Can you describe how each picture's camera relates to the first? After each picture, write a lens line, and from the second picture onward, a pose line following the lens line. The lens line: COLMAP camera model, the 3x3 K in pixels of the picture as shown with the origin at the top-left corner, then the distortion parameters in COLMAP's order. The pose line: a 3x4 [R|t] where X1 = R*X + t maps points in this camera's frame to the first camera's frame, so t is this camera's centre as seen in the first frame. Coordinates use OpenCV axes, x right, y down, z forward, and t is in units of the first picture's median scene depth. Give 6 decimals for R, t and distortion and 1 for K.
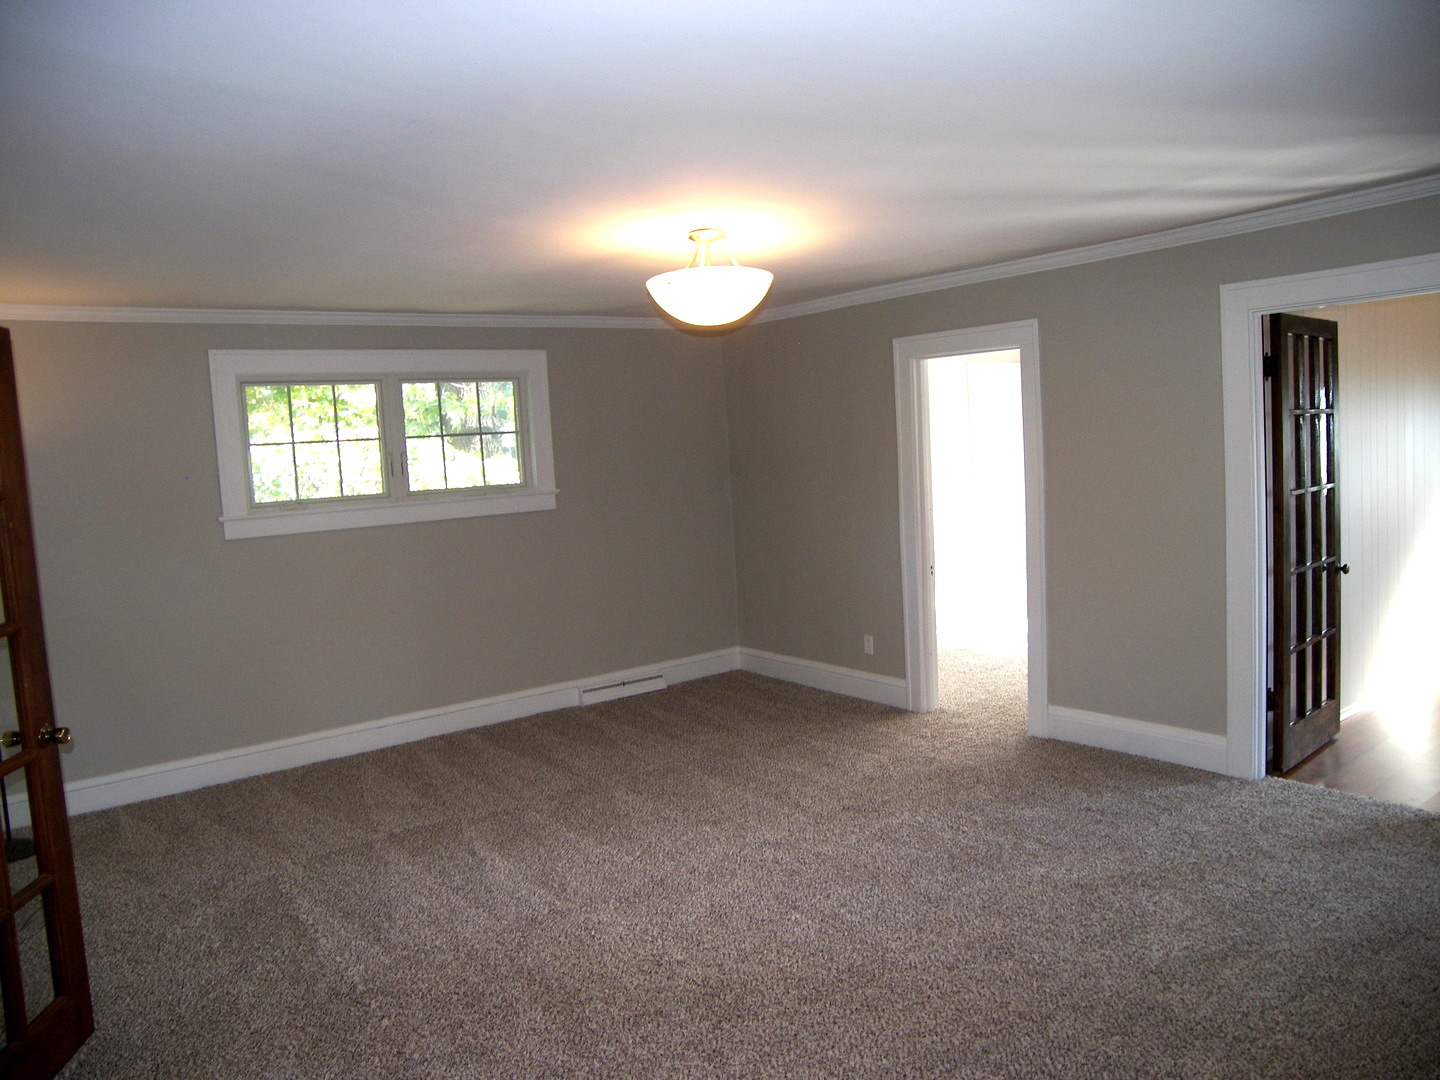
lens RADIAL K [[1029.0, 0, 713.6], [0, 1029.0, 536.5], [0, 0, 1]] dist [-0.149899, 0.107917]
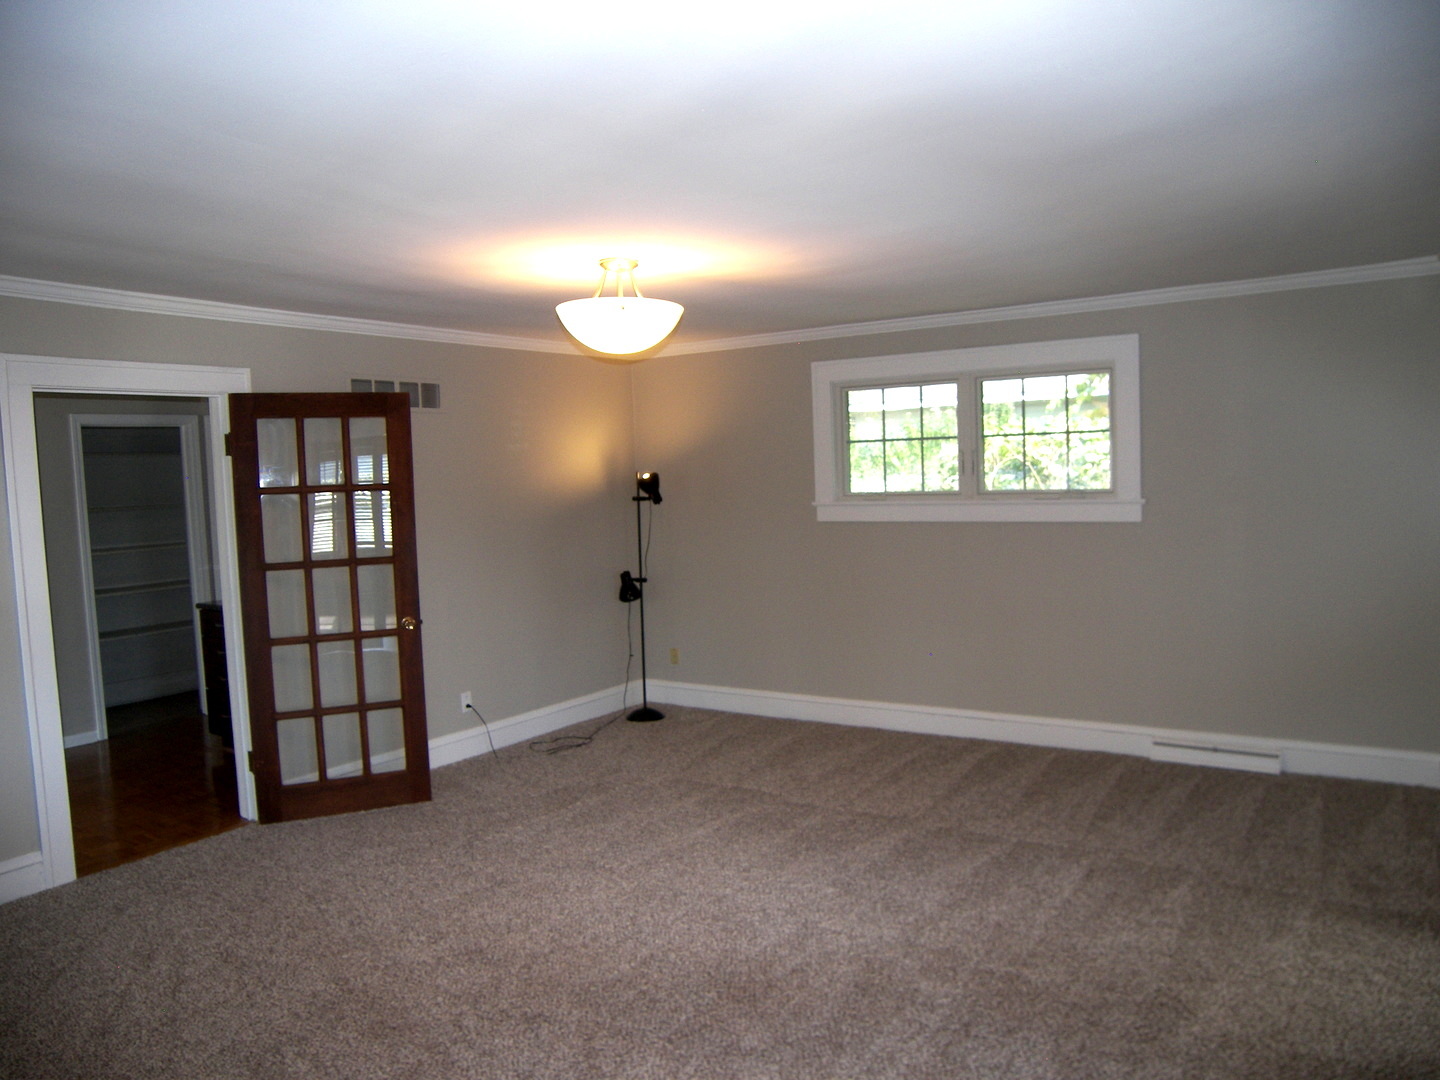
lens RADIAL K [[1029.0, 0, 713.6], [0, 1029.0, 536.5], [0, 0, 1]] dist [-0.149899, 0.107917]
pose [[0.314909, 0.106439, -0.943135, 0.606539], [-0.065413, 0.993763, 0.090312, -0.078248], [0.946865, 0.033253, 0.319907, 0.471458]]
